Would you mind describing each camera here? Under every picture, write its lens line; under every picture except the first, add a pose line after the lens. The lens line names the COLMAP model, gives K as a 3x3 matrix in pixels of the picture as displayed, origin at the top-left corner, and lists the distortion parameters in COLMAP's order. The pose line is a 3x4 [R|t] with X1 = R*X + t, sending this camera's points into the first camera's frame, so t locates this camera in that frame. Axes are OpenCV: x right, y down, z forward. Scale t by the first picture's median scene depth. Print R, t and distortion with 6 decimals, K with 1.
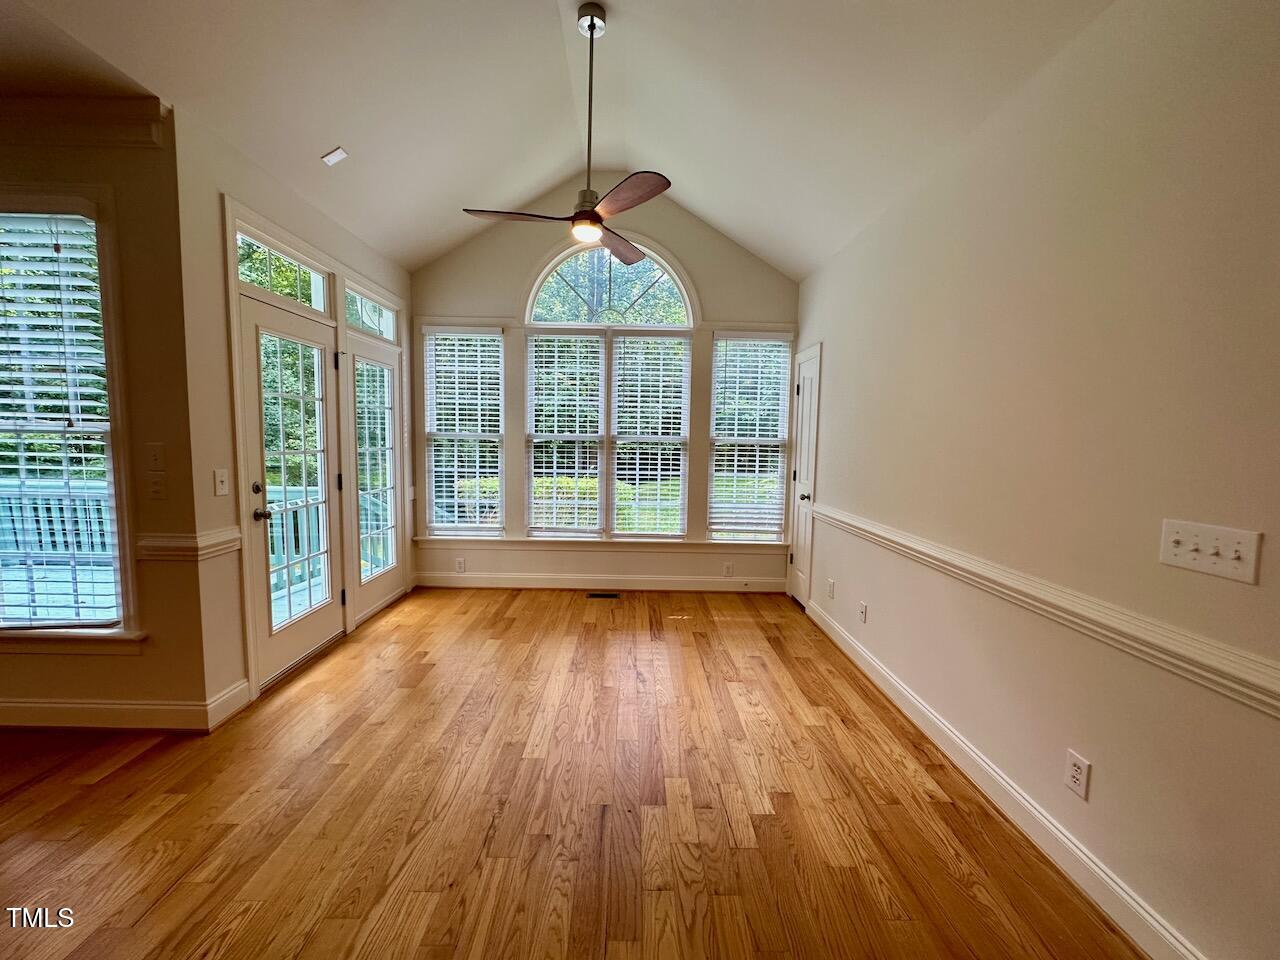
lens RADIAL K [[508.4, 0, 638.6], [0, 508.4, 483.6], [0, 0, 1]] dist [-0.003829, -0.000244]
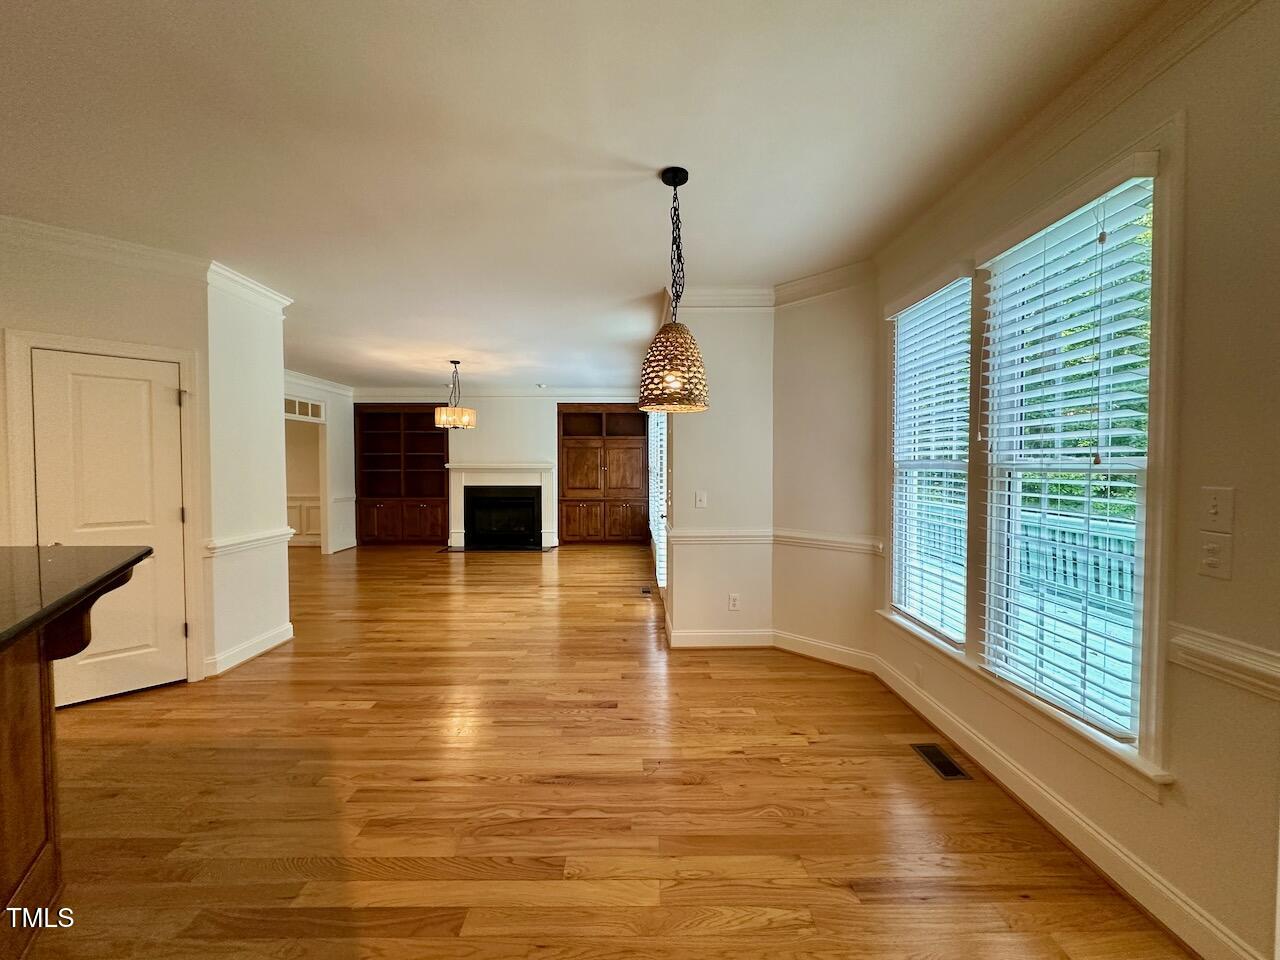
lens RADIAL K [[508.4, 0, 636.6], [0, 508.4, 478.8], [0, 0, 1]] dist [-0.003829, -0.000244]
pose [[-0.005309, 0.009581, -0.999940, -0.318988], [-0.084094, 0.996408, 0.009993, -0.035737], [0.996444, 0.084143, -0.004484, 0.280649]]
